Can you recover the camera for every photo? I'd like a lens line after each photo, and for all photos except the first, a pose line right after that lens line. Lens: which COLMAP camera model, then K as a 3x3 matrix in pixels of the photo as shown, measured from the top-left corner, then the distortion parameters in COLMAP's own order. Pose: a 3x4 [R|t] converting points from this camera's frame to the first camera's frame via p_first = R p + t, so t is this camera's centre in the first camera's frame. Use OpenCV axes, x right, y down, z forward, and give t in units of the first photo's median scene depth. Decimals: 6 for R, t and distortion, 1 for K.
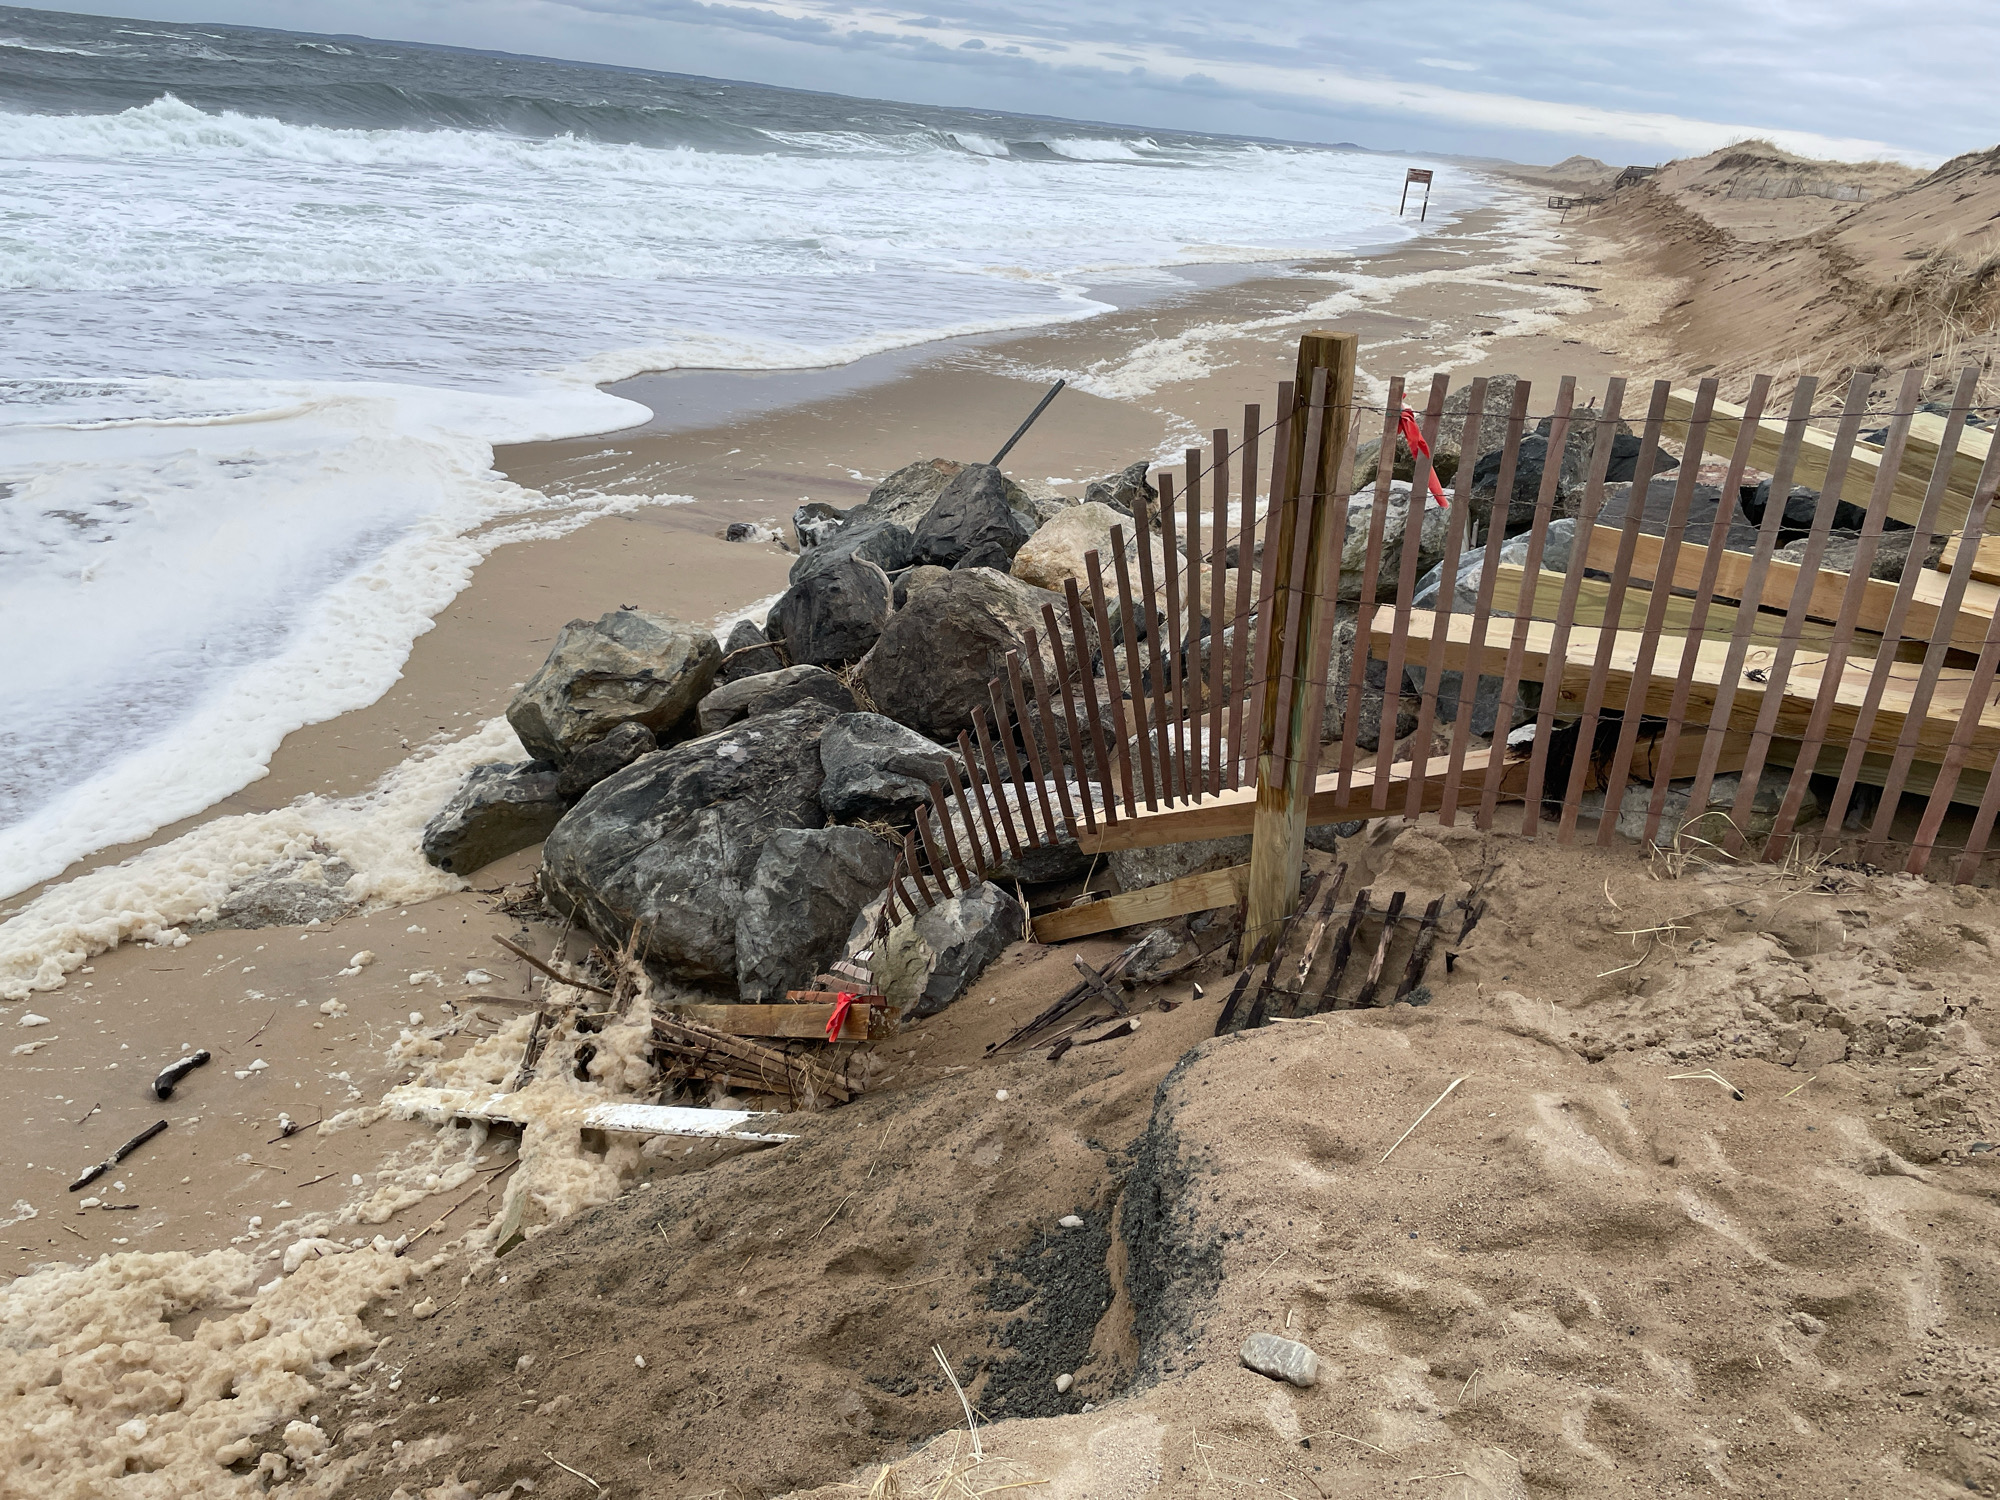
lens RADIAL K [[1515.9, 0, 1000.0], [0, 1515.9, 750.0], [0, 0, 1]] dist [0.095414, -0.122707]
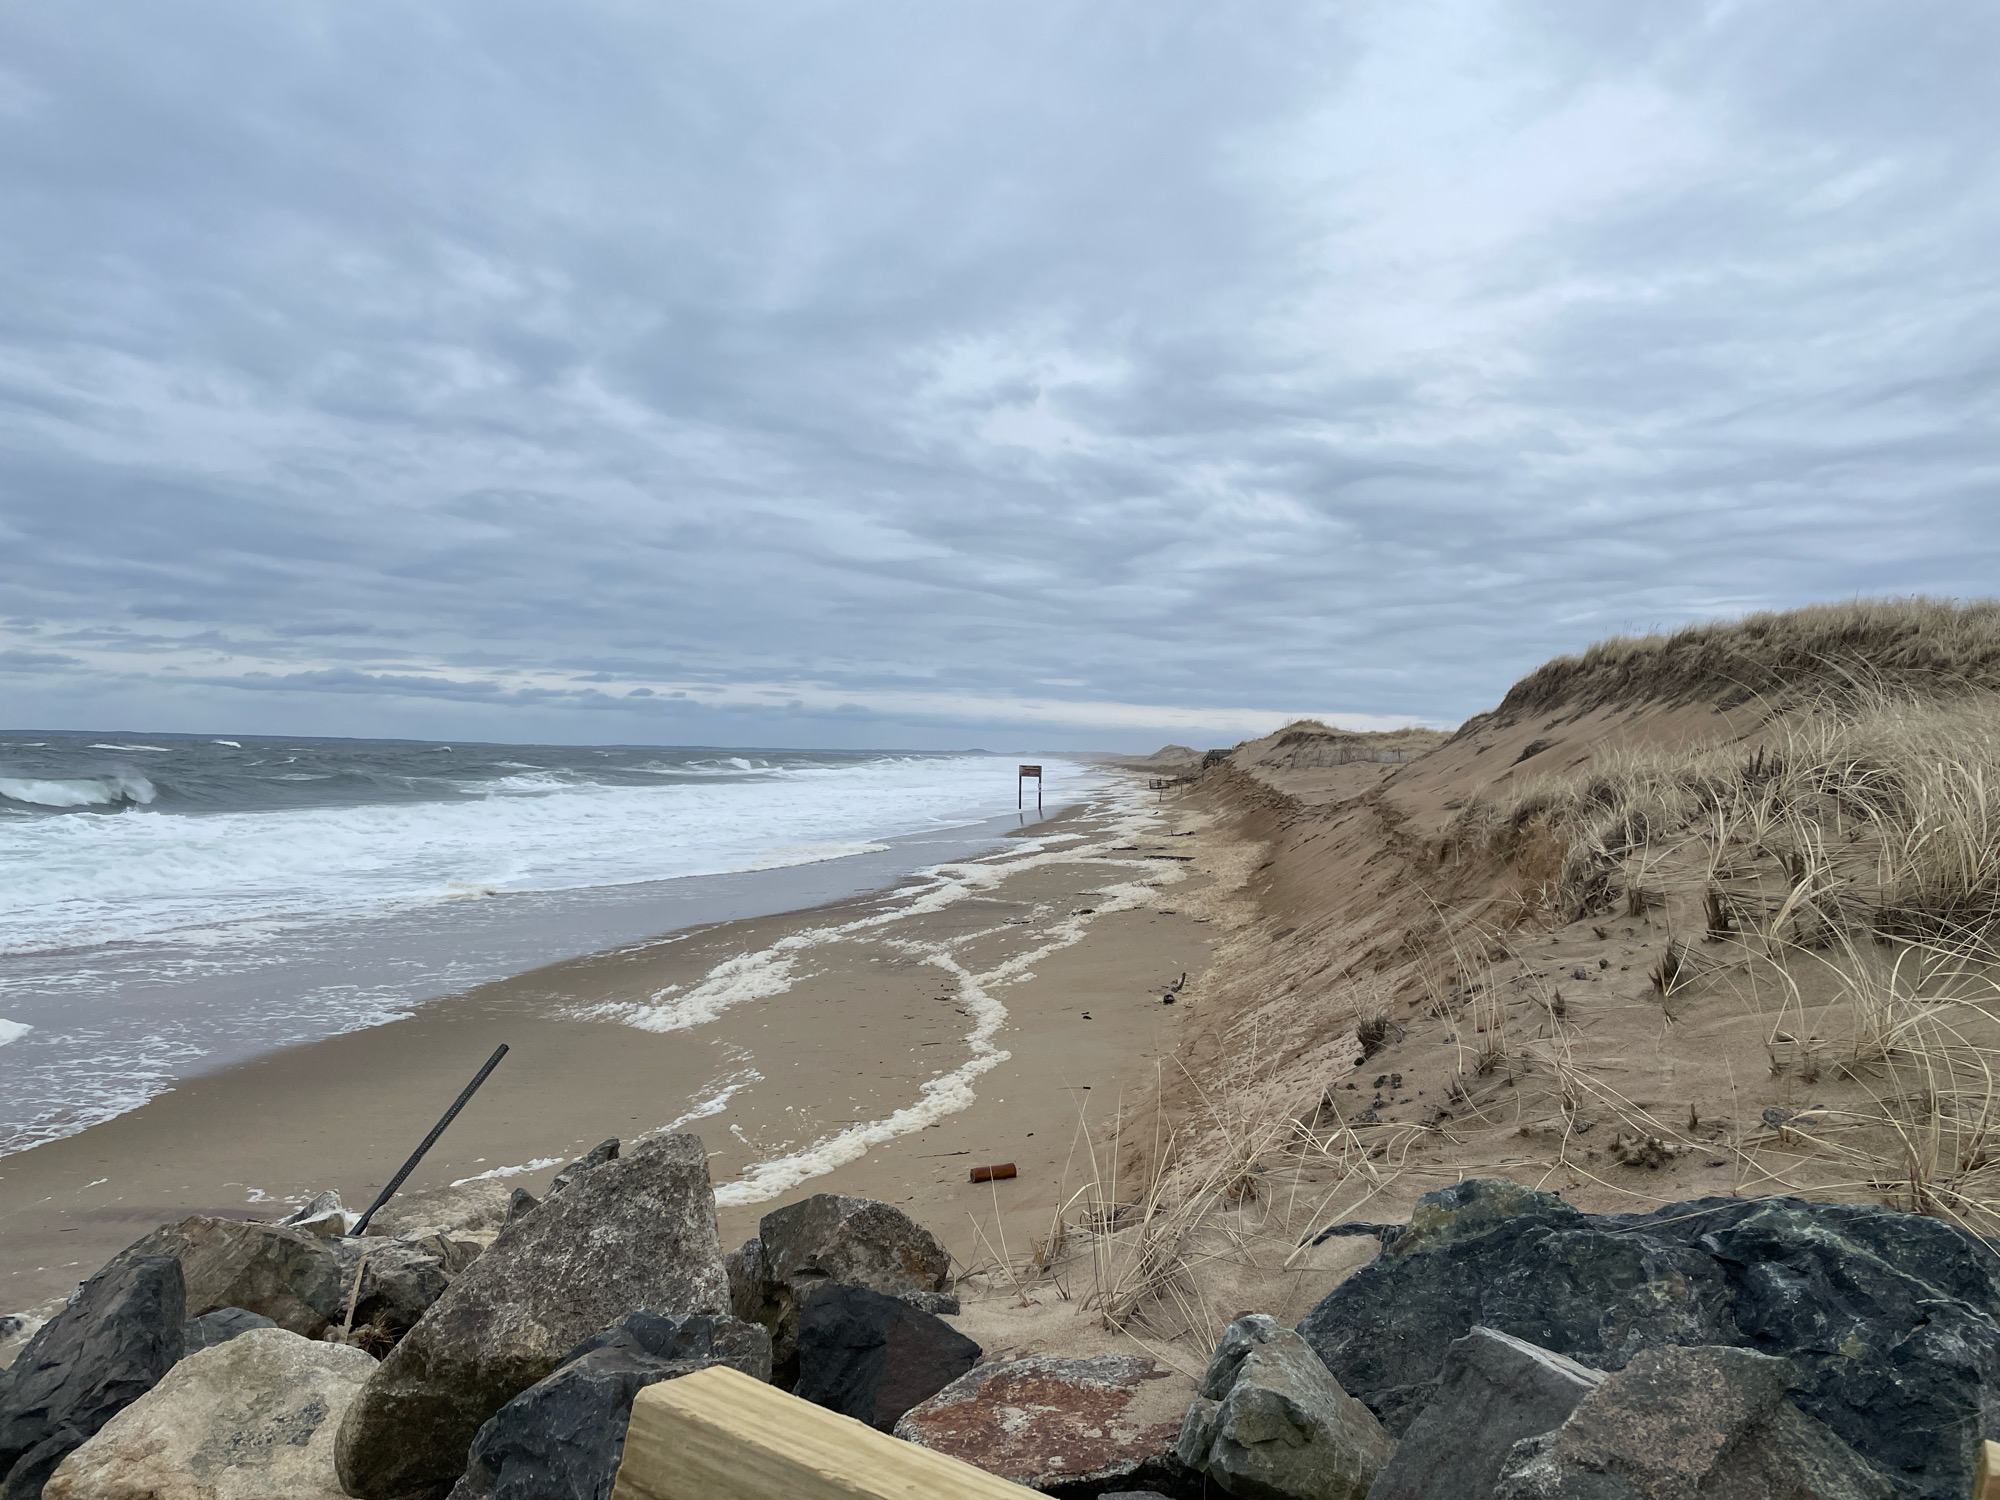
lens RADIAL K [[1441.1, 0, 1043.2], [0, 1441.1, 750.2], [0, 0, 1]] dist [0.124502, -0.150402]
pose [[0.969517, -0.076735, 0.232697, 0.068265], [0.158138, 0.921381, -0.355034, -0.034720], [-0.187159, 0.381010, 0.905430, 0.103636]]
